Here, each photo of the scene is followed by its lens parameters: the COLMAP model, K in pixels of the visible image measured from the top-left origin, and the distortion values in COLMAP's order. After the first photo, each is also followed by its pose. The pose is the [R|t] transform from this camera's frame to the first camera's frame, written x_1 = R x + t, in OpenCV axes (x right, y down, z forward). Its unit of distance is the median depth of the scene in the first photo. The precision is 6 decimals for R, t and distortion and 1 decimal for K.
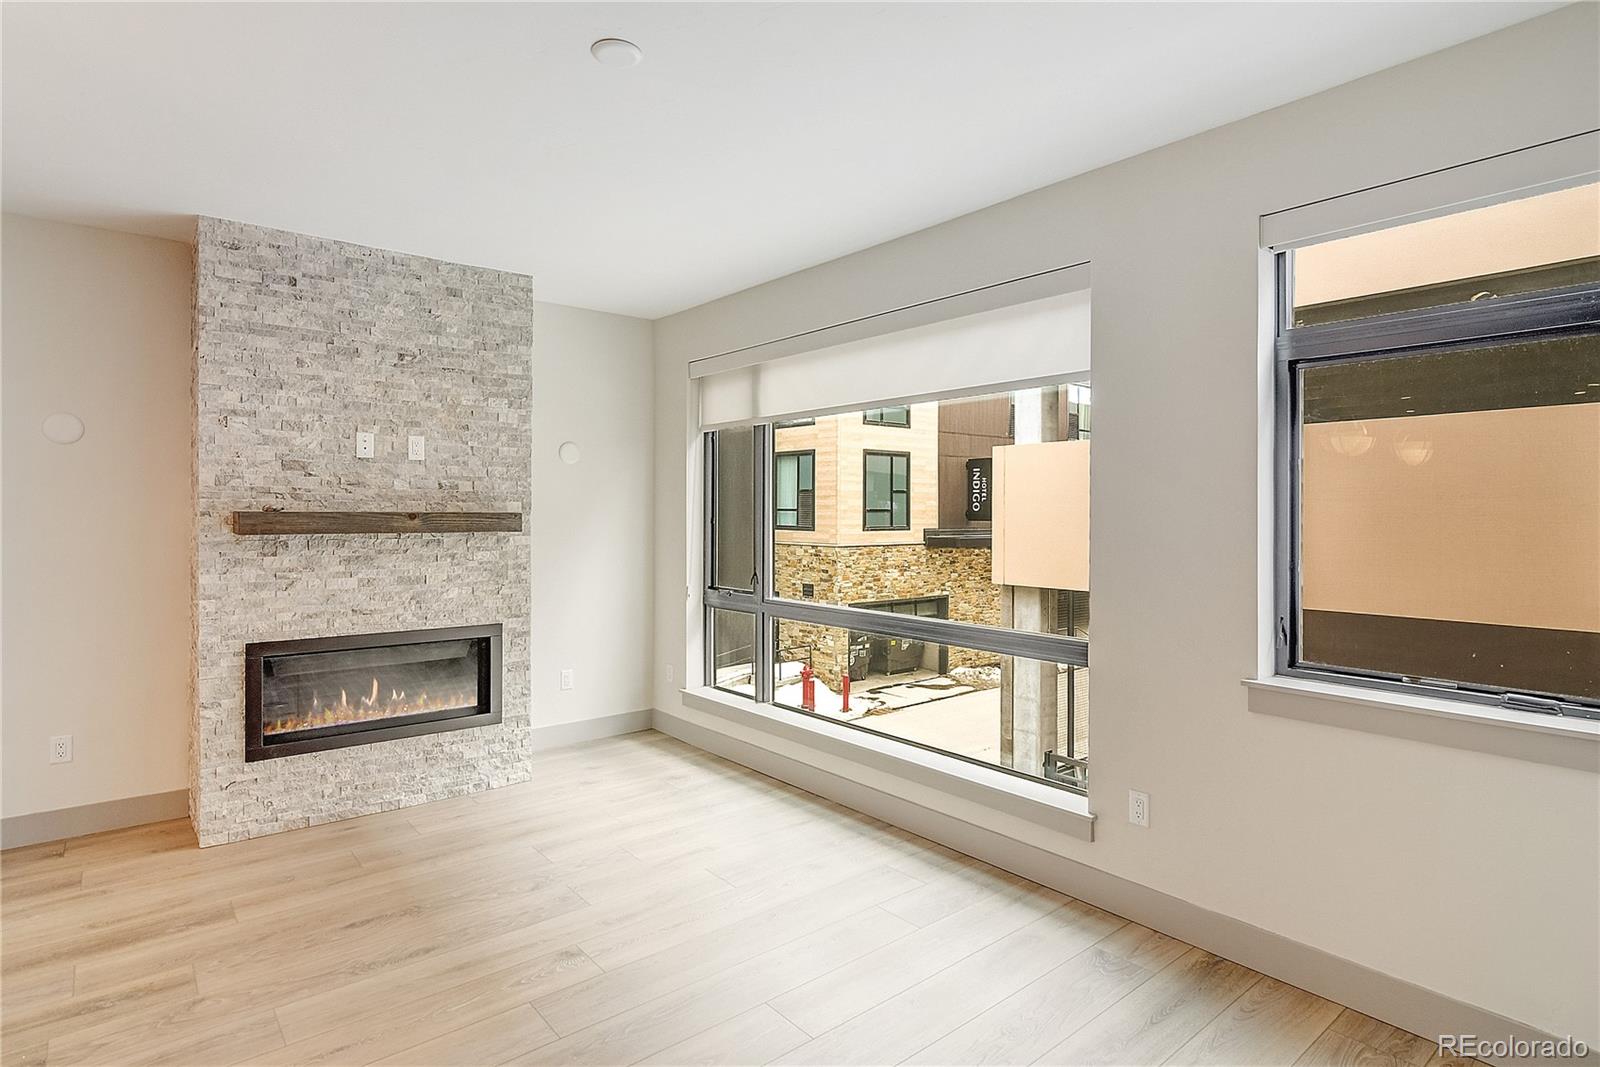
lens RADIAL K [[836.6, 0, 805.5], [0, 836.6, 514.5], [0, 0, 1]] dist [-0.003301, -0.000325]
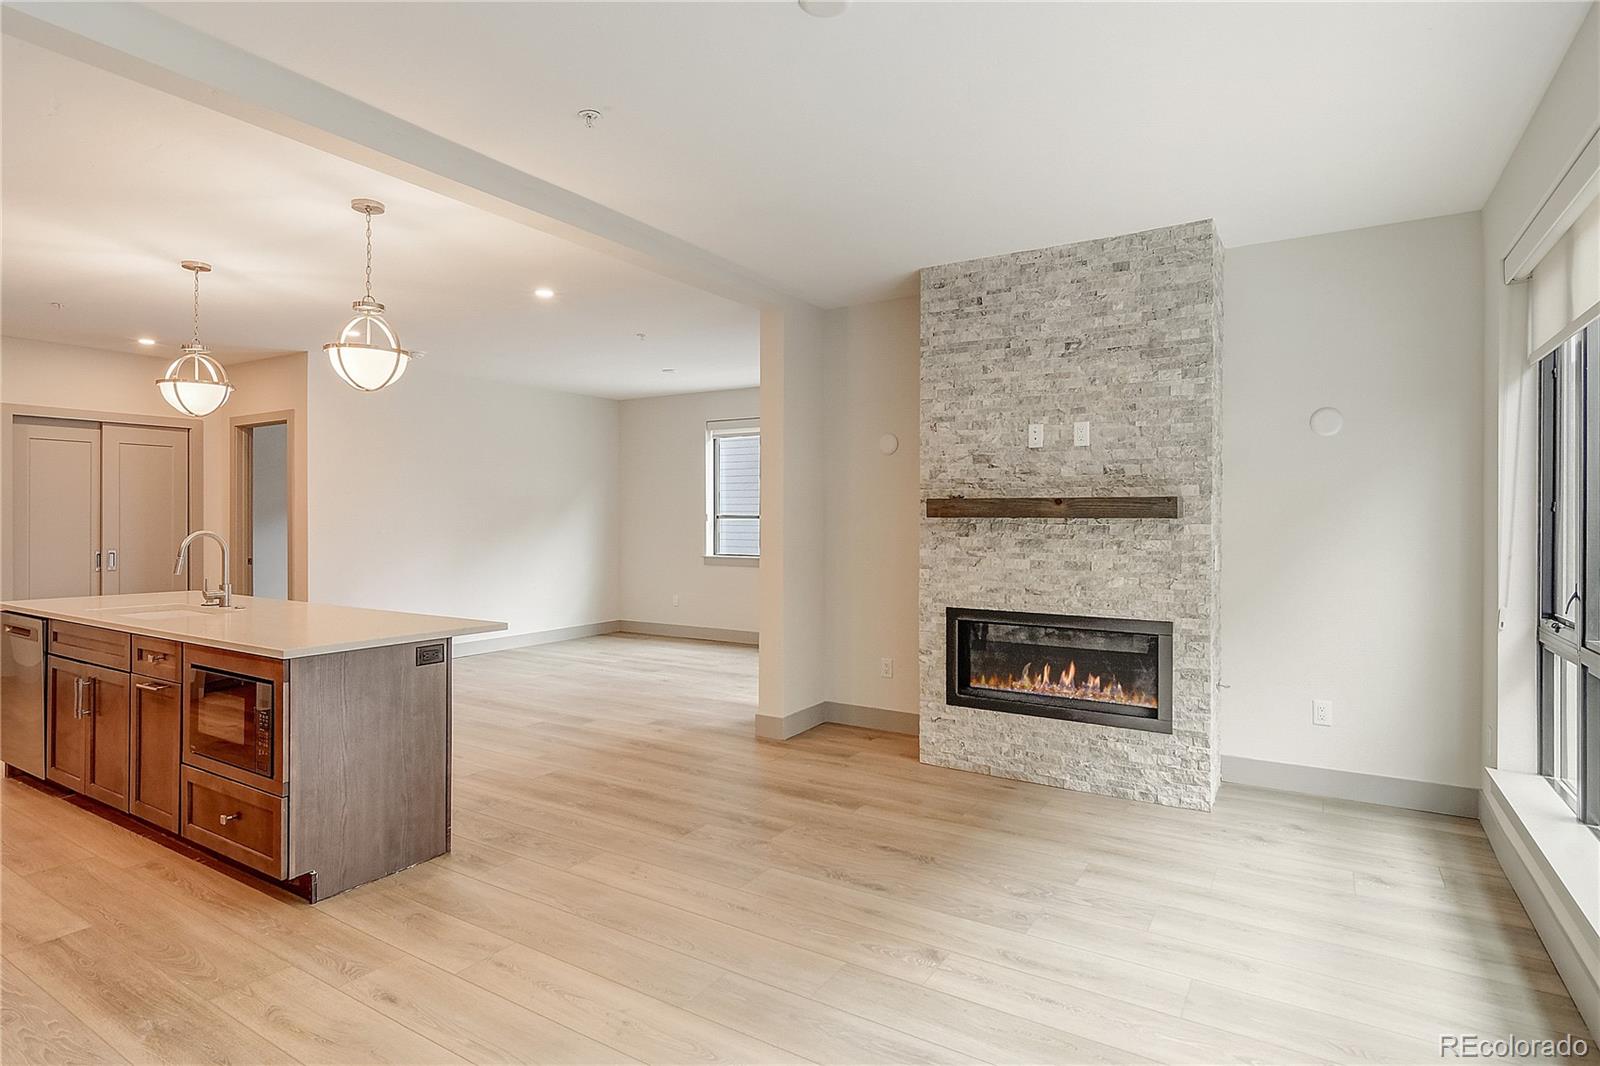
lens RADIAL K [[827.8, 0, 814.5], [0, 827.8, 518.4], [0, 0, 1]] dist [-0.002147, 0.000384]
pose [[0.319648, -0.000889, -0.947536, 0.359298], [-0.004636, 0.999986, -0.002502, 0.024709], [0.947525, 0.005193, 0.319639, 0.369403]]
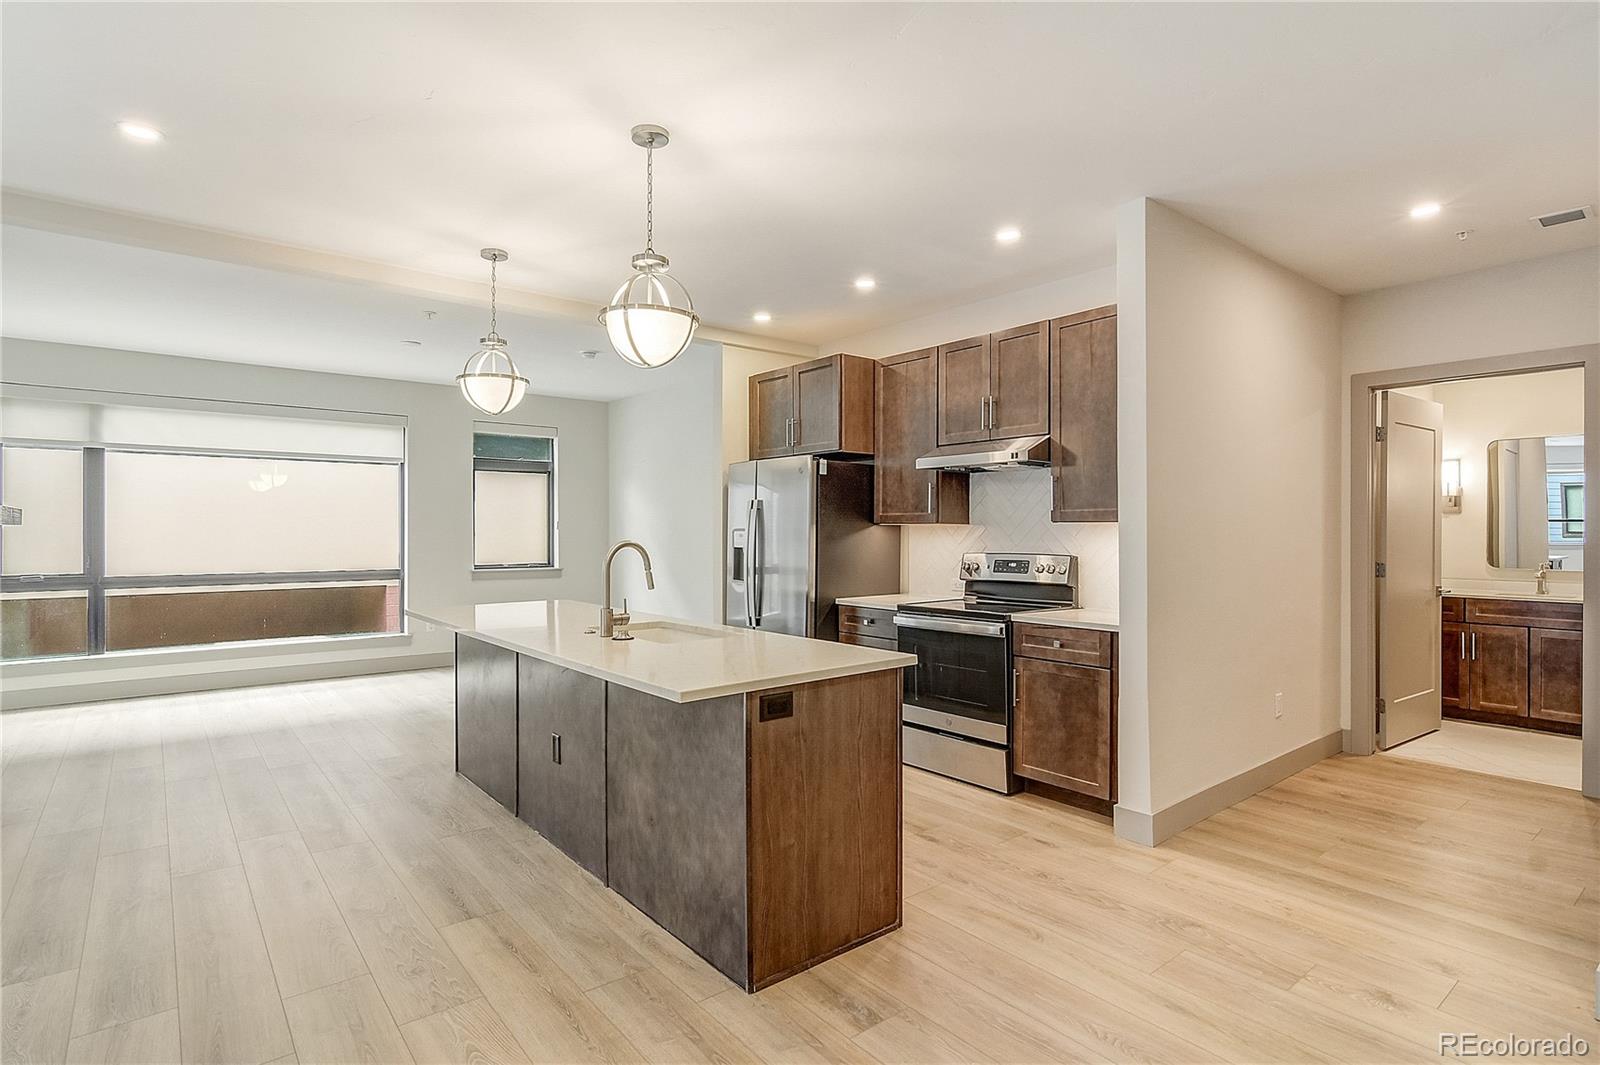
lens RADIAL K [[808.2, 0, 803.4], [0, 808.2, 536.1], [0, 0, 1]] dist [-0.000914, -0.000504]
pose [[0.013572, -0.008789, 0.999869, -1.526723], [0.002206, 0.999959, 0.008760, 0.028995], [-0.999905, 0.002087, 0.013591, -0.168424]]
